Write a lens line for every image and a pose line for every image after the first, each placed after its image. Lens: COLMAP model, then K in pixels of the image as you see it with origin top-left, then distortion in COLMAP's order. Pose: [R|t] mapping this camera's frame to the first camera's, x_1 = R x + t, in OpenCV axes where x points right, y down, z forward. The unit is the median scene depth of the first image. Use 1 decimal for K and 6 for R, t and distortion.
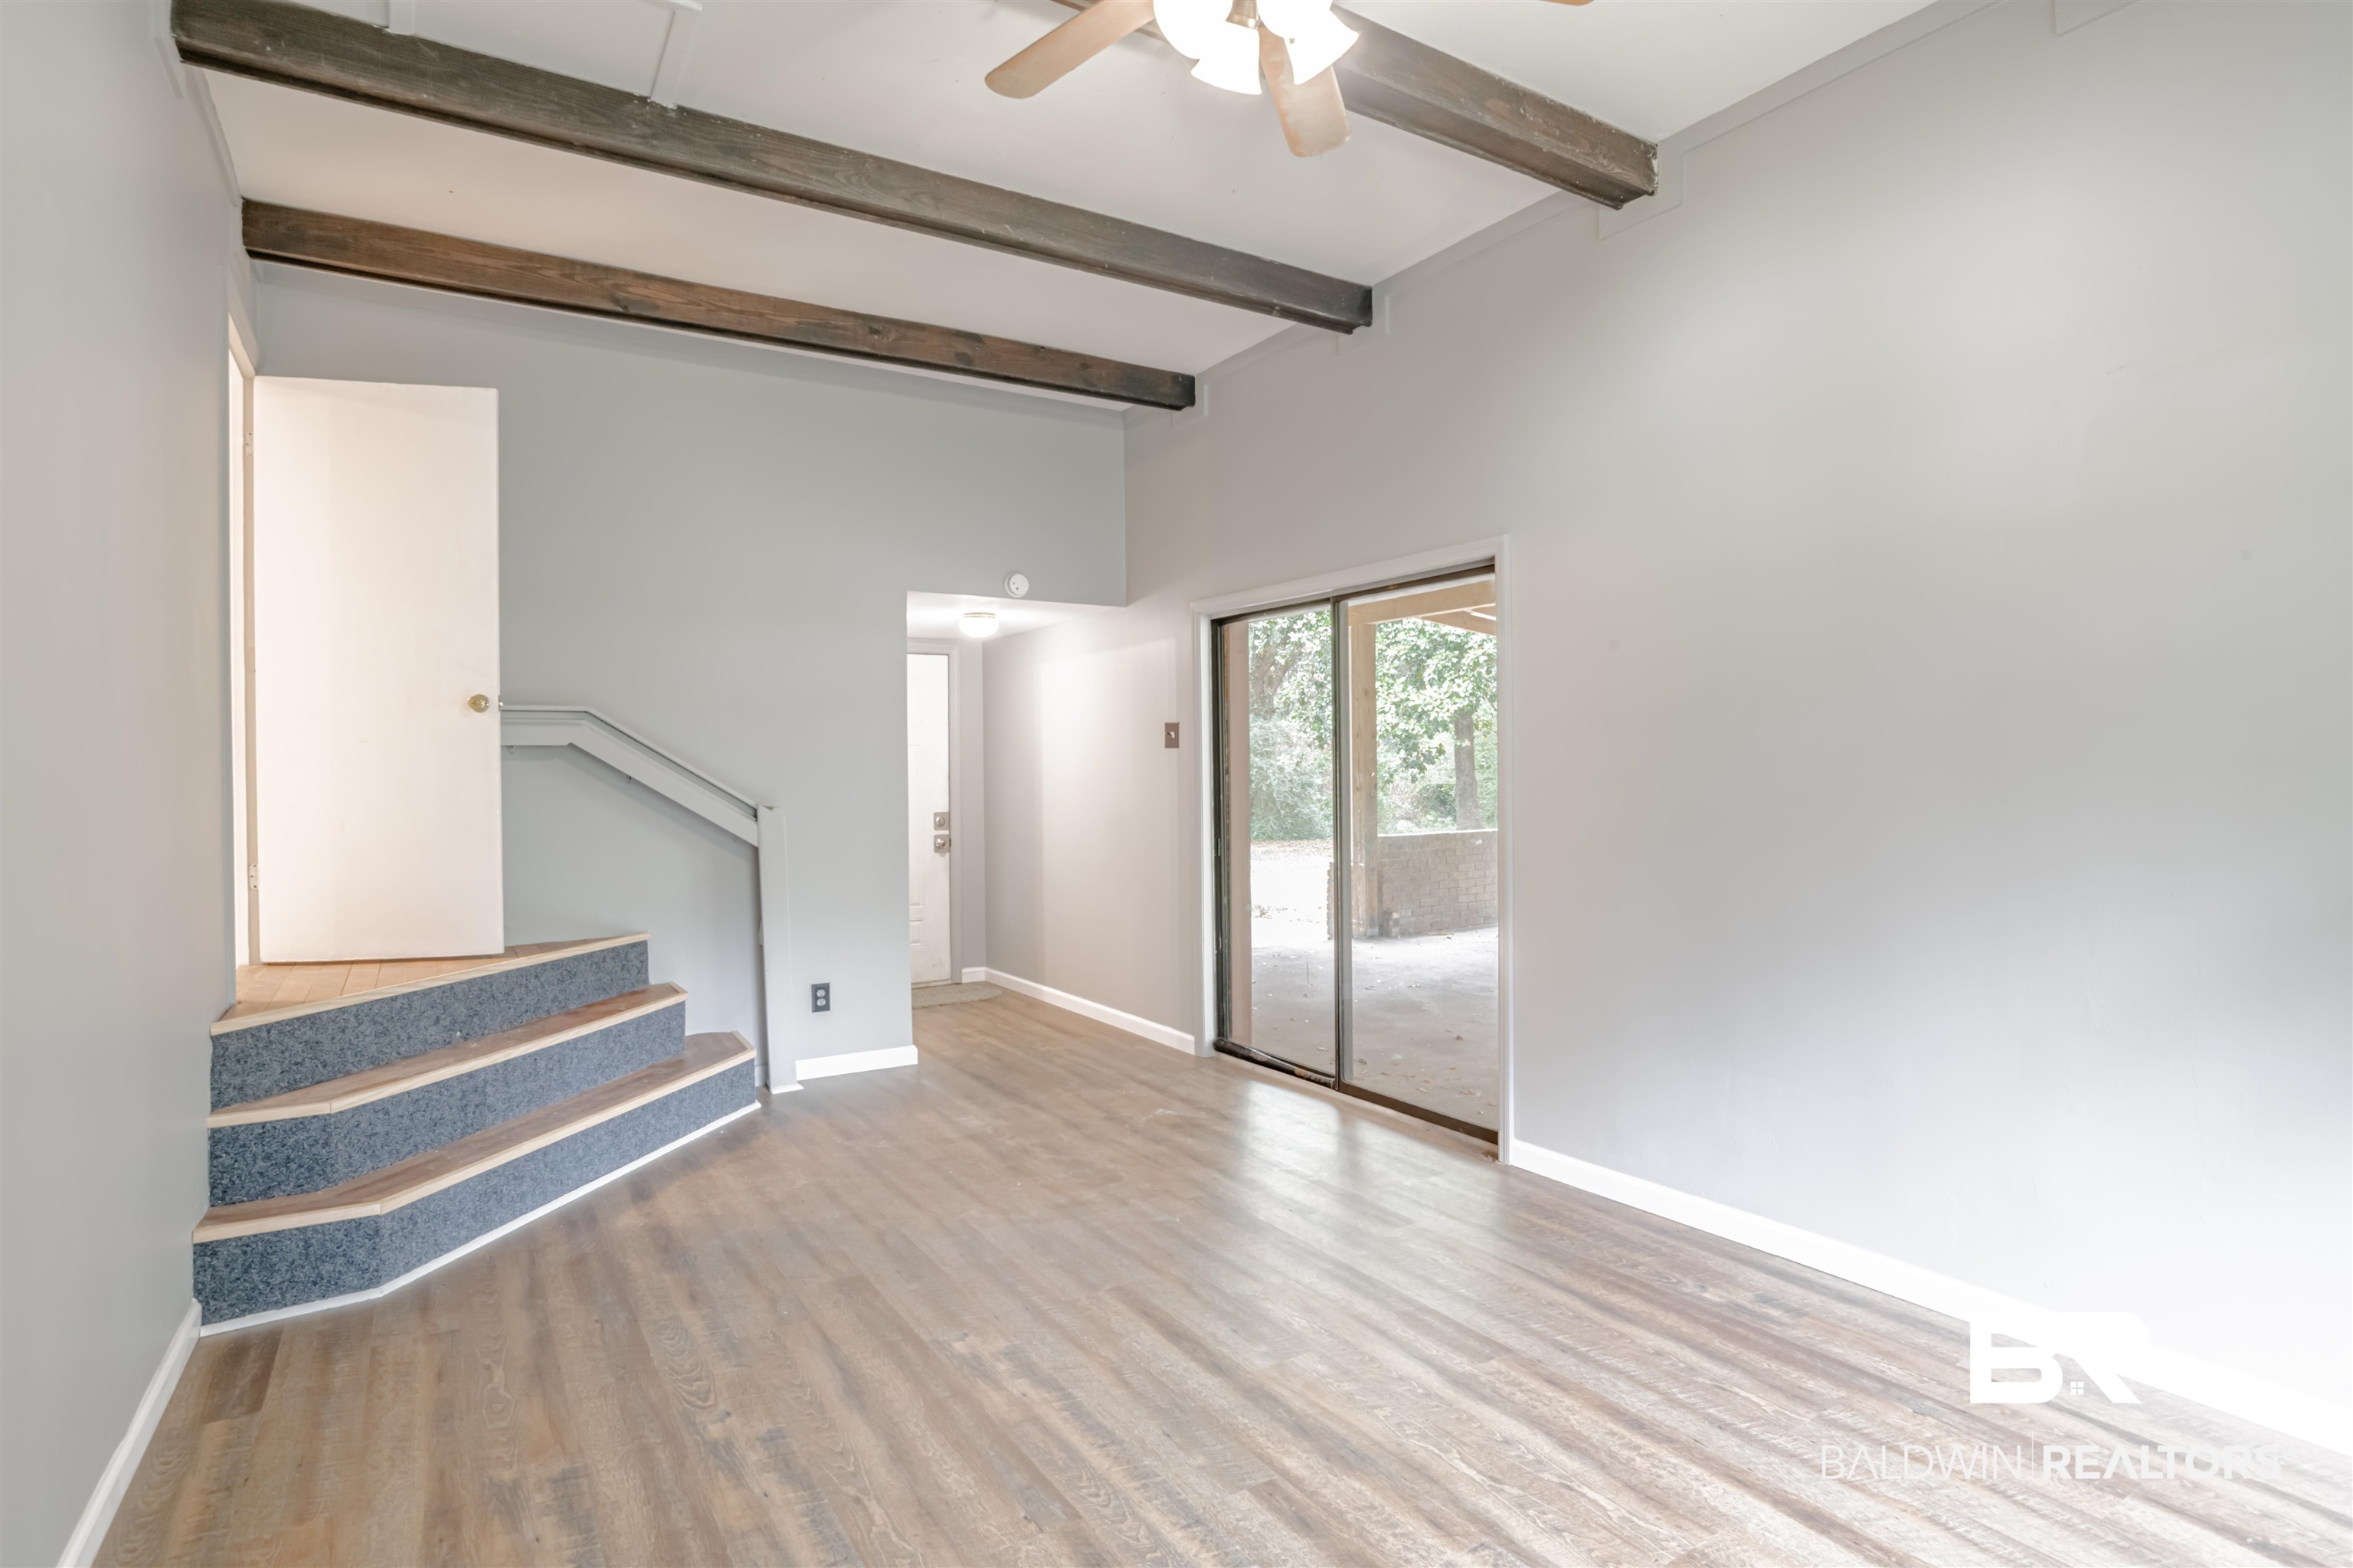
lens RADIAL K [[1206.0, 0, 1193.7], [0, 1206.0, 773.5], [0, 0, 1]] dist [-0.059775, 0.025809]
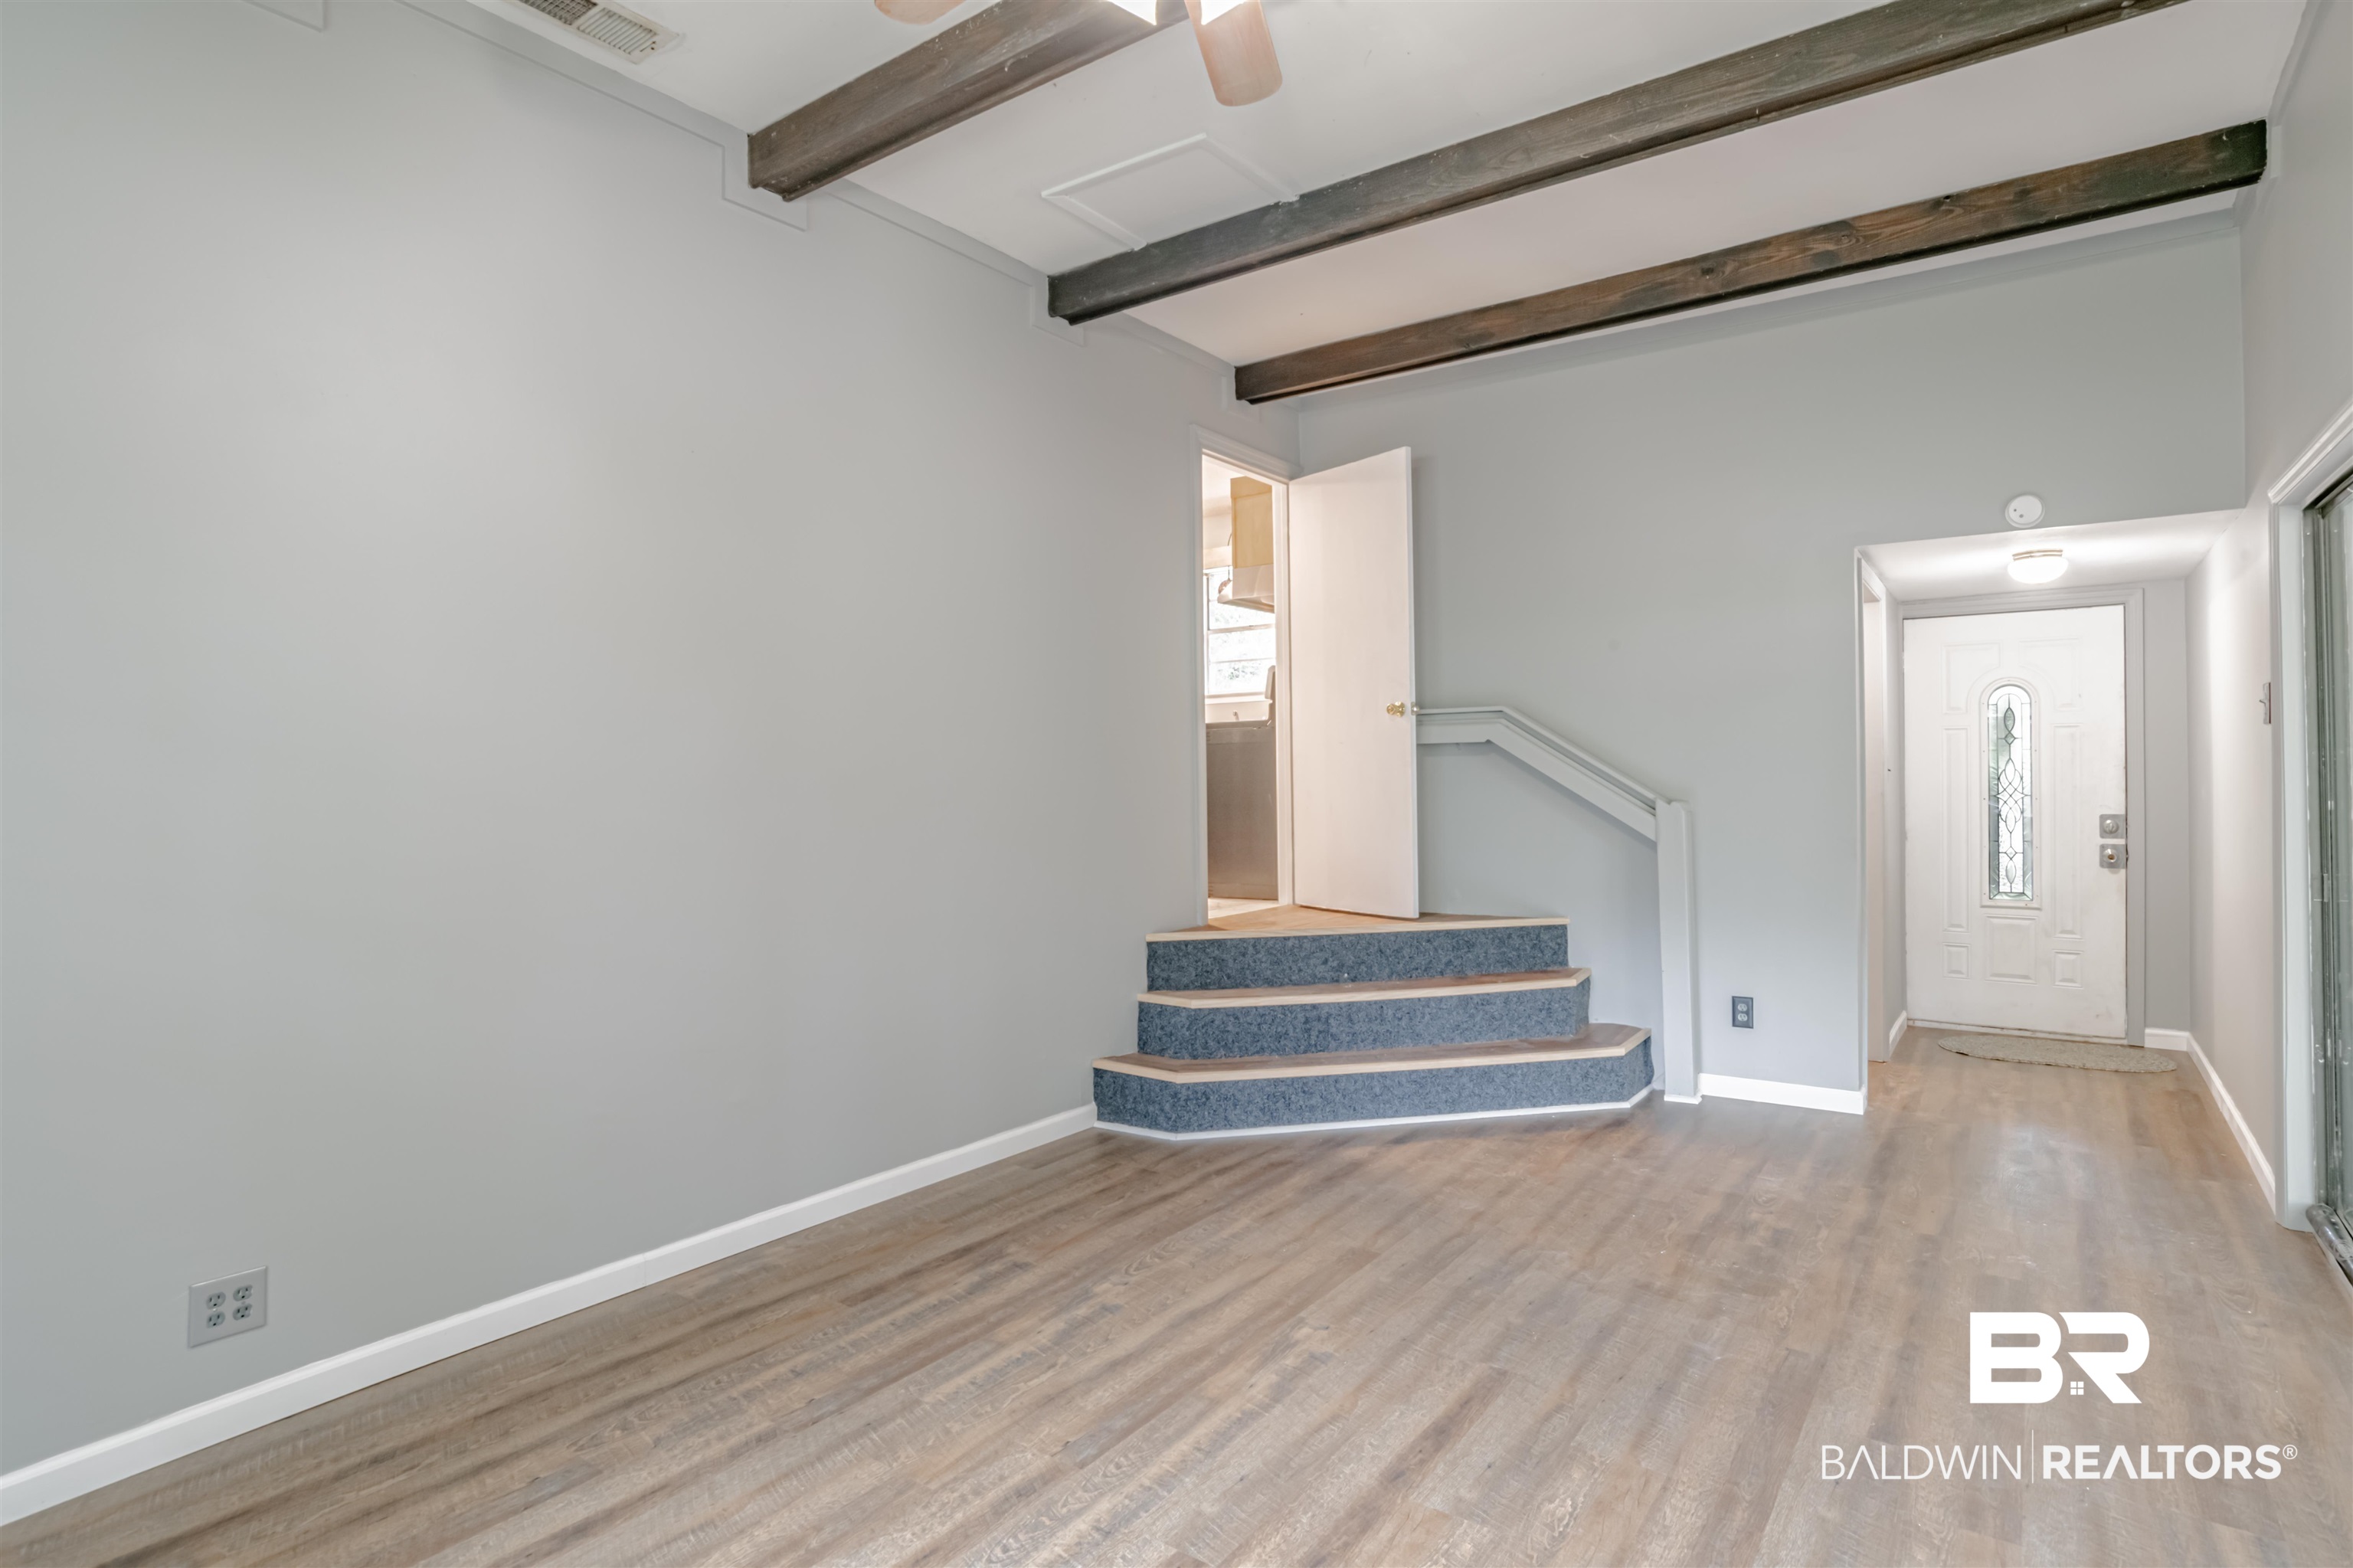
lens RADIAL K [[1206.0, 0, 1193.7], [0, 1206.0, 773.5], [0, 0, 1]] dist [-0.059775, 0.025809]
pose [[0.367568, 0.004141, -0.929987, 0.559260], [0.006350, 0.999956, 0.006963, -0.004645], [0.929975, -0.008465, 0.367526, 0.420050]]
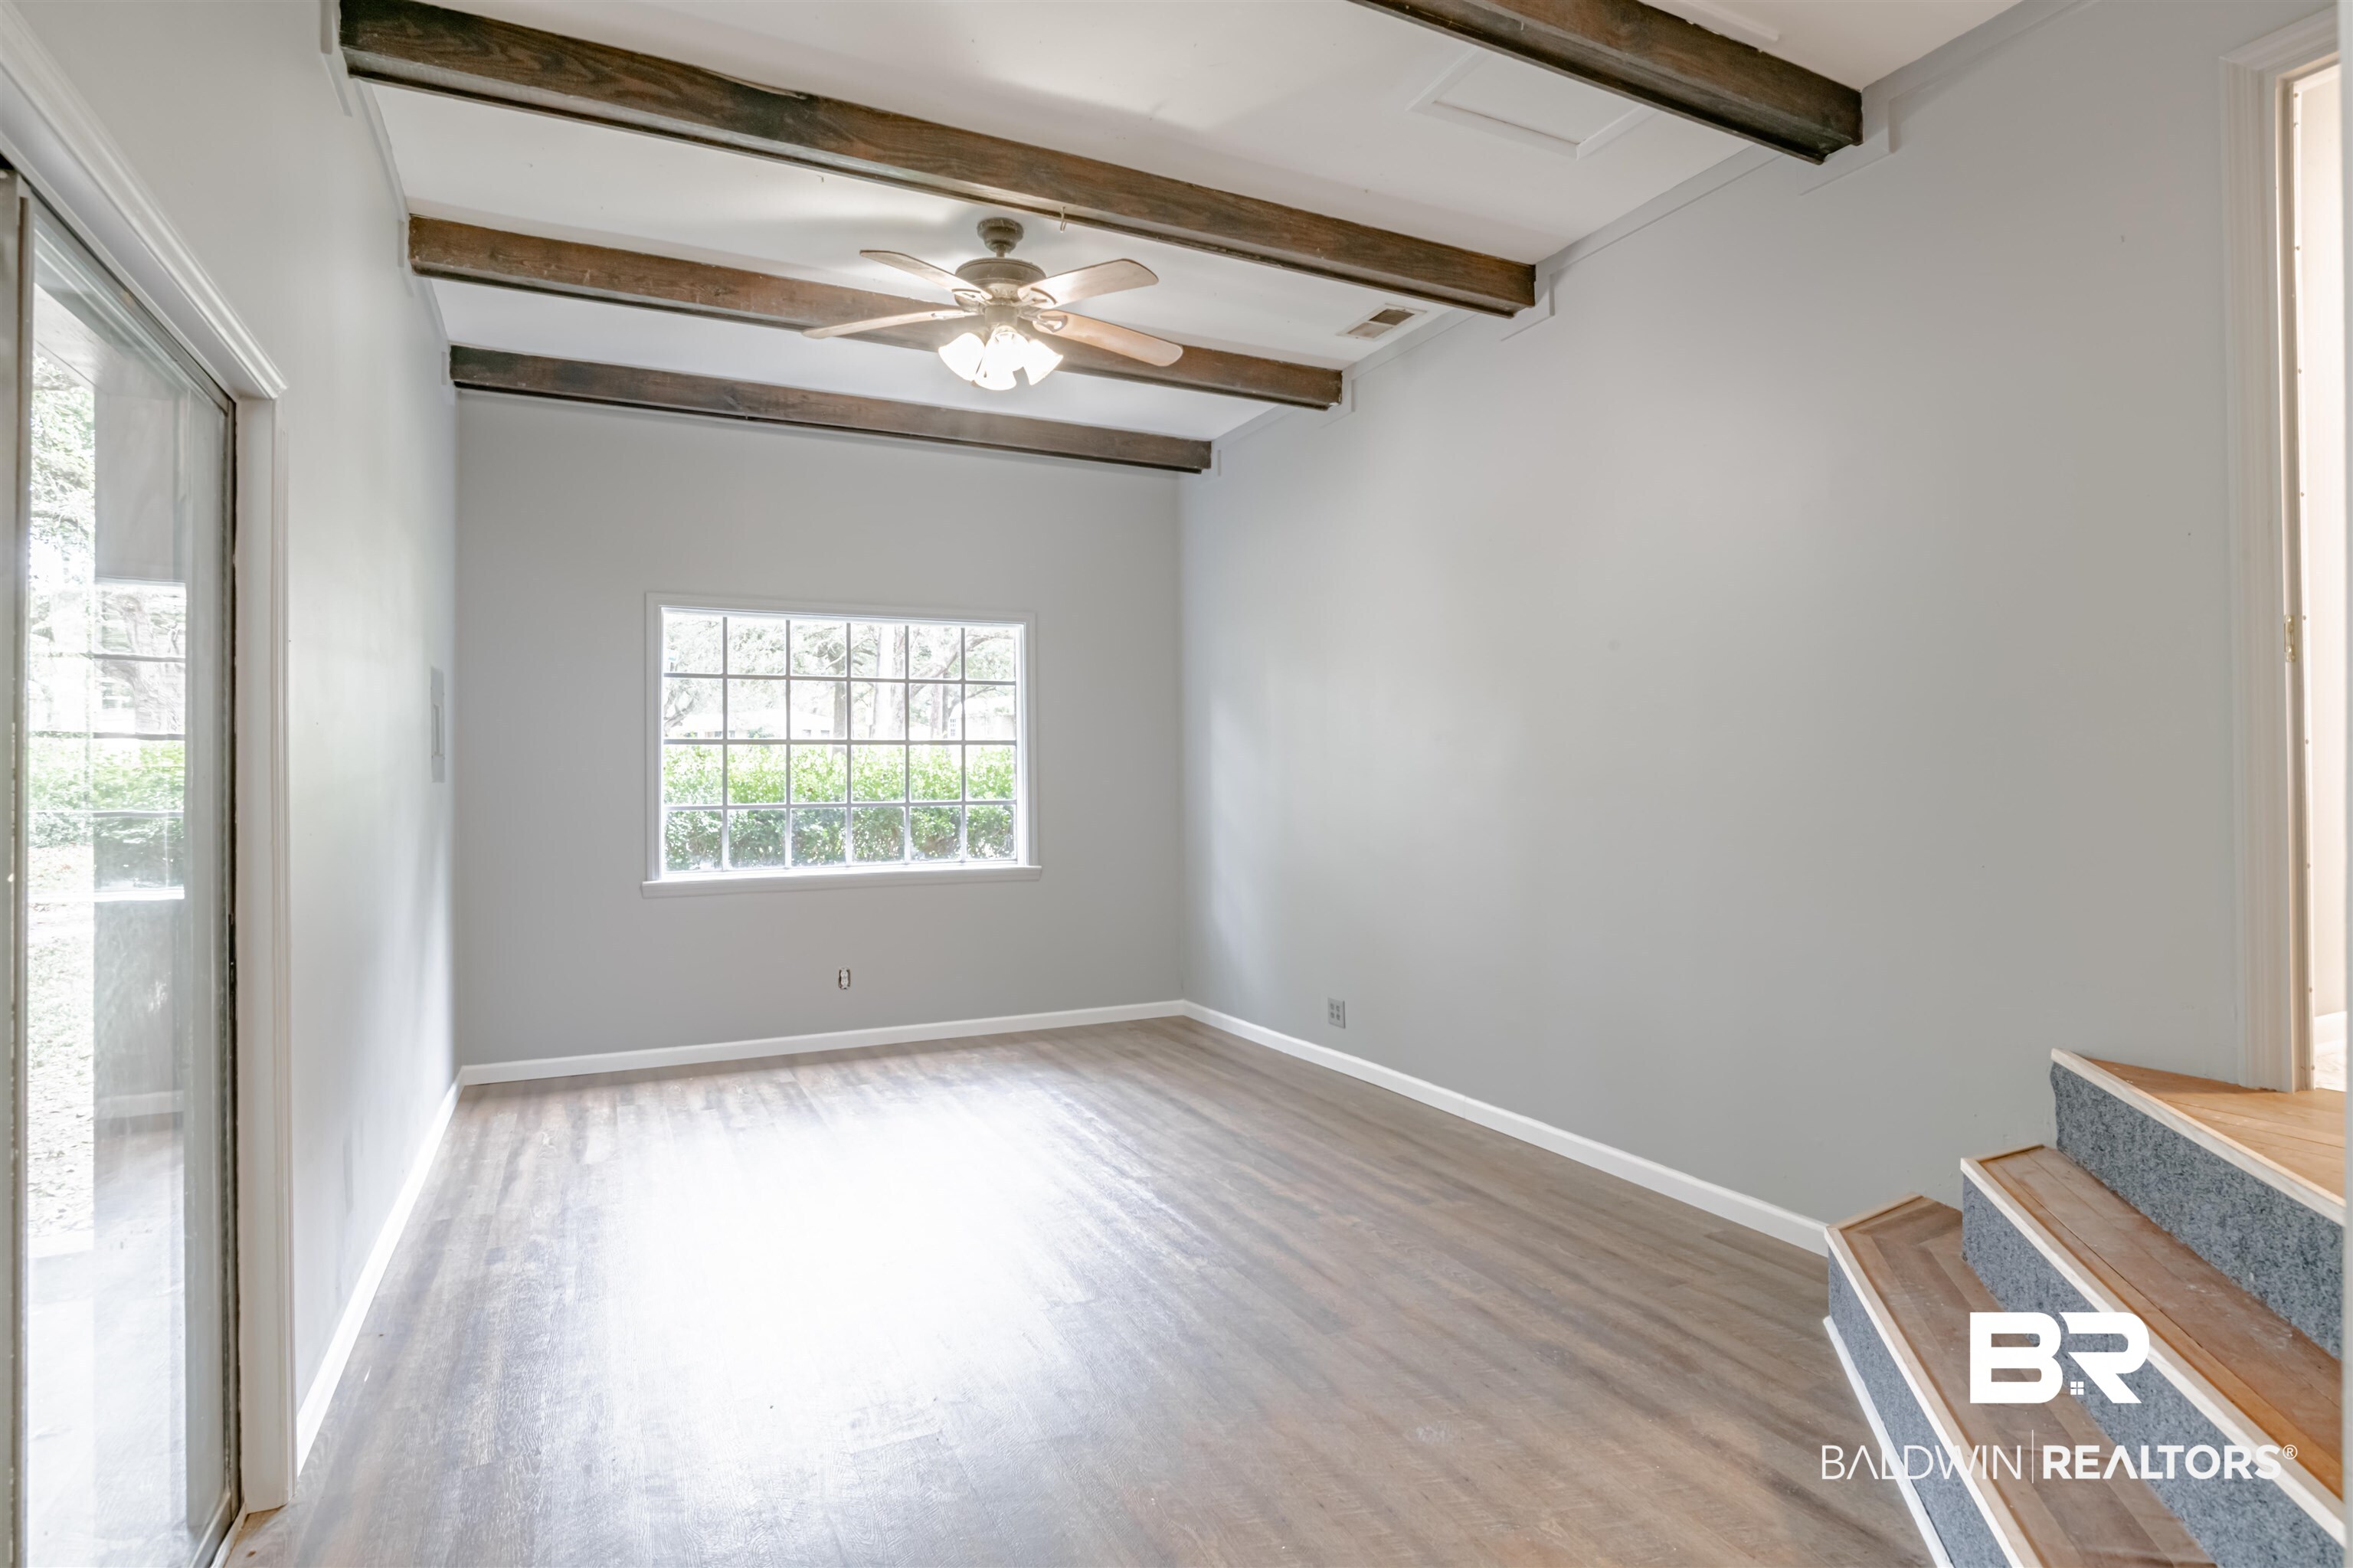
lens RADIAL K [[1206.0, 0, 1193.7], [0, 1206.0, 773.5], [0, 0, 1]] dist [-0.059775, 0.025809]
pose [[-0.994209, 0.019194, 0.105740, -0.253314], [0.018946, 0.999815, -0.003350, -0.002333], [-0.105785, -0.001327, -0.994388, 1.704018]]
